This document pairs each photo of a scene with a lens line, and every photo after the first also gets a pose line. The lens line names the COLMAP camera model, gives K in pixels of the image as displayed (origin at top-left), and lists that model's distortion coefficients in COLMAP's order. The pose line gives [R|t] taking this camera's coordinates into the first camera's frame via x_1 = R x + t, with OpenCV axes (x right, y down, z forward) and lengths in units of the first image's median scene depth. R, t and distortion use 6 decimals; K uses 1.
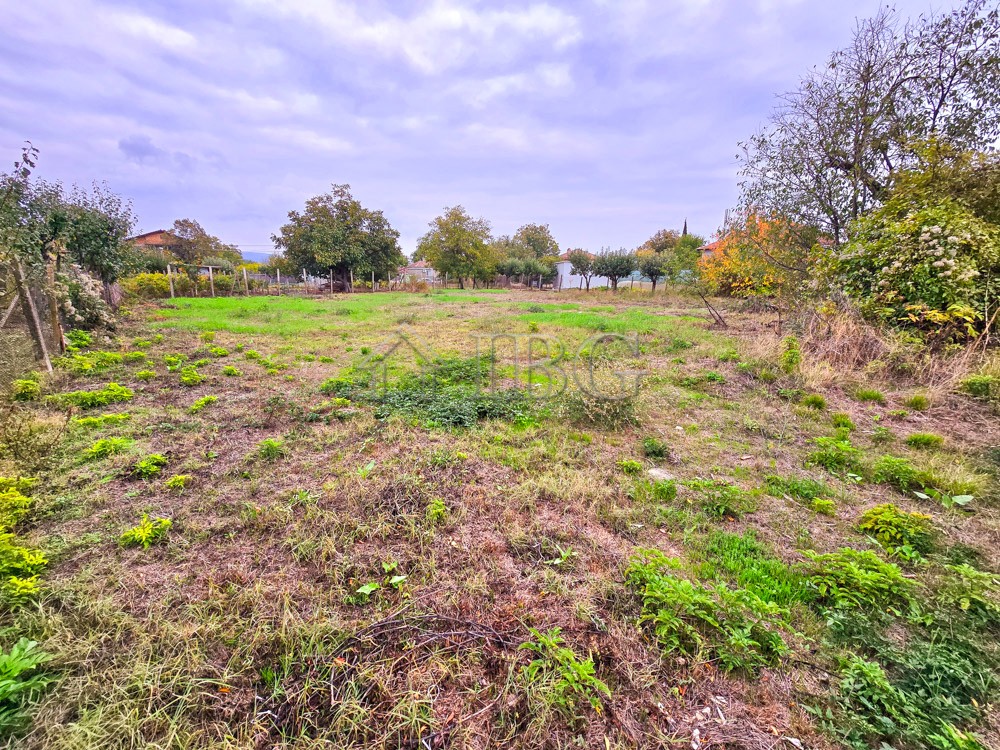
lens RADIAL K [[405.8, 0, 502.8], [0, 405.8, 372.6], [0, 0, 1]] dist [-0.002562, -0.000185]
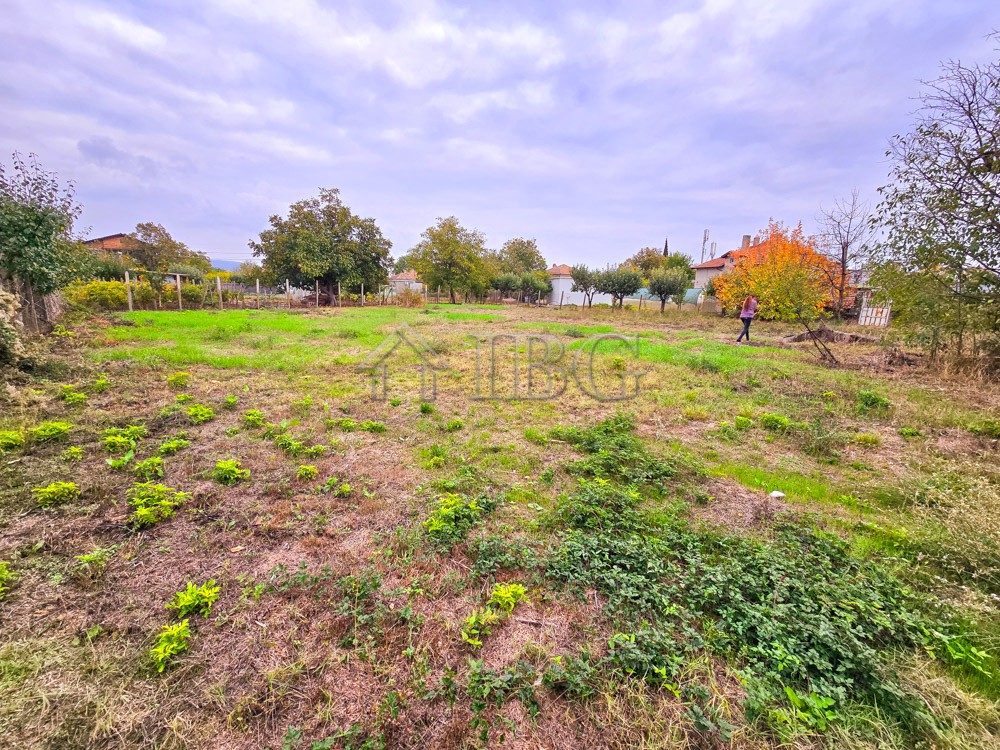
lens RADIAL K [[404.5, 0, 502.6], [0, 404.5, 374.9], [0, 0, 1]] dist [-0.000543, 0.000151]
pose [[0.998185, 0.007143, 0.059796, -0.046676], [-0.005587, 0.999642, -0.026156, -0.016968], [-0.059962, 0.025774, 0.997868, 0.059776]]
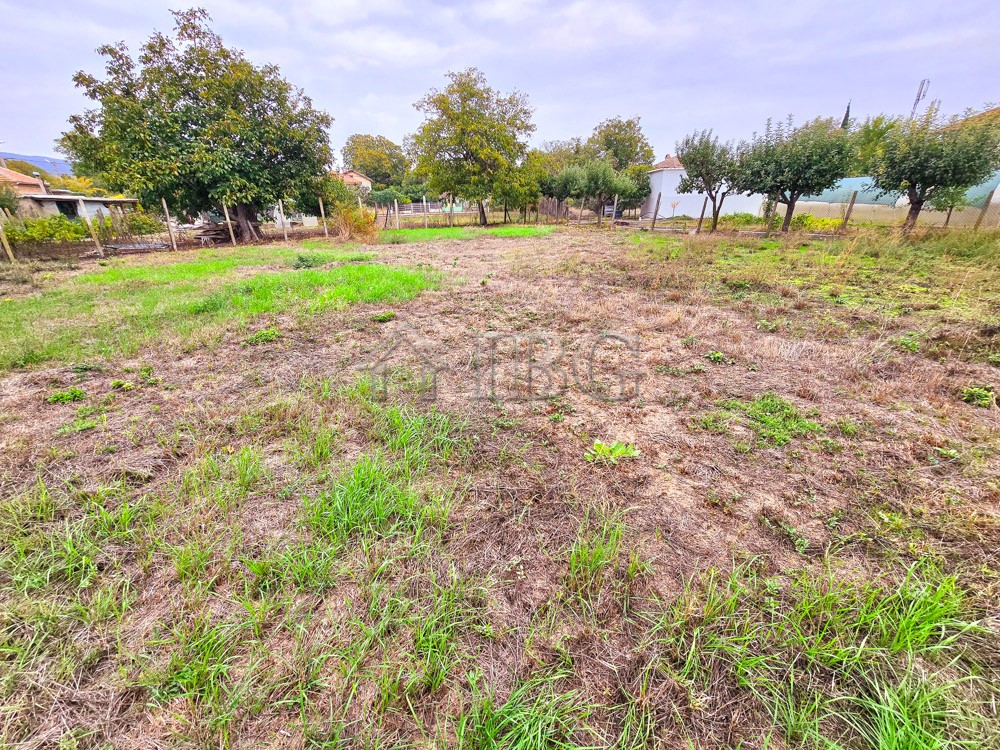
lens RADIAL K [[405.8, 0, 502.8], [0, 405.8, 372.6], [0, 0, 1]] dist [-0.002562, -0.000185]
pose [[0.982333, 0.042568, -0.182238, 0.052335], [-0.011146, 0.985367, 0.170081, -0.098935], [0.186811, -0.165045, 0.968433, 0.414566]]
